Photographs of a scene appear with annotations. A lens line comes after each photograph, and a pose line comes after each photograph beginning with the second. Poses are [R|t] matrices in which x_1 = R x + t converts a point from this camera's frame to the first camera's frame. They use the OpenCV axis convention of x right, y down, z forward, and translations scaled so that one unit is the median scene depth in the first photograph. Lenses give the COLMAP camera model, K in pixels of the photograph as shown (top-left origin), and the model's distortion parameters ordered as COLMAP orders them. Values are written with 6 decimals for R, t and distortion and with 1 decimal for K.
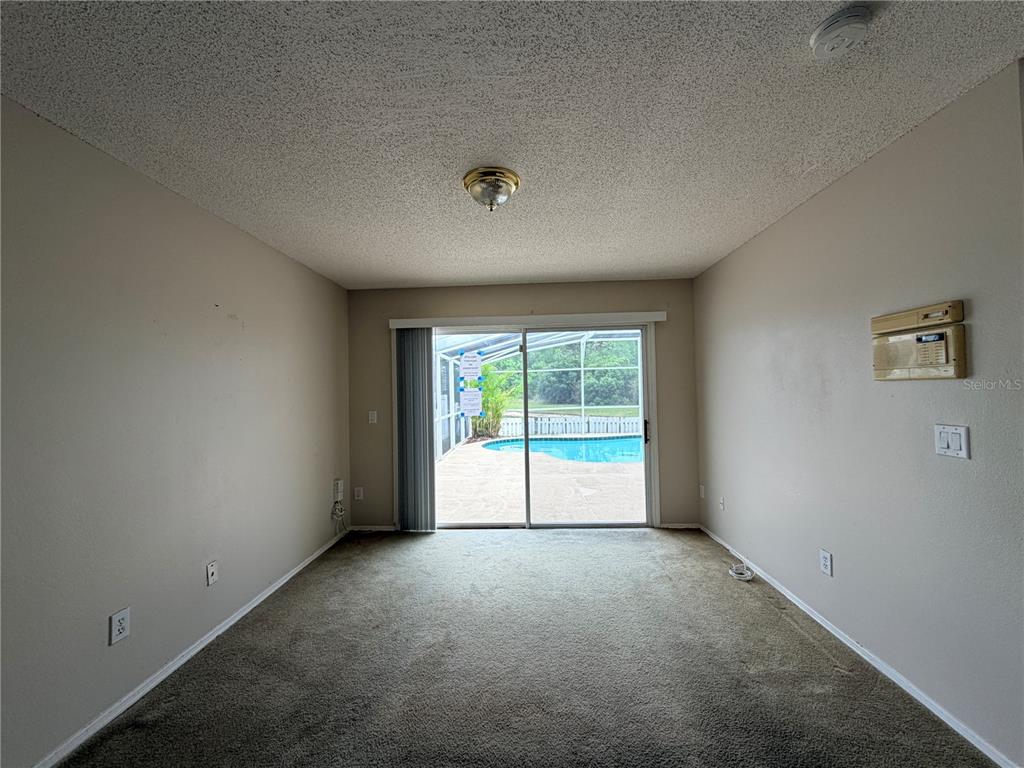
lens RADIAL K [[407.2, 0, 510.4], [0, 407.2, 383.8], [0, 0, 1]] dist [-0.000543, -0.000201]
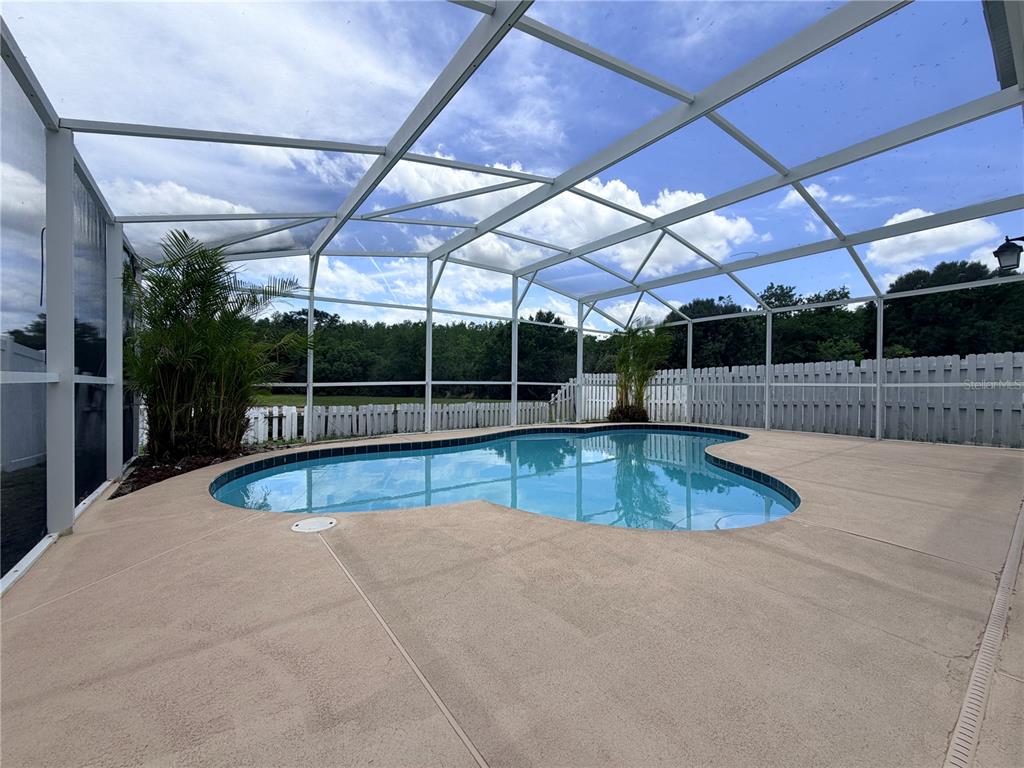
lens RADIAL K [[407.2, 0, 510.4], [0, 407.2, 383.8], [0, 0, 1]] dist [-0.000543, -0.000201]
pose [[0.778297, 0.024562, 0.627416, -0.075332], [-0.033993, 0.999417, 0.003043, 0.058602], [-0.626976, -0.023696, 0.778678, 0.555767]]
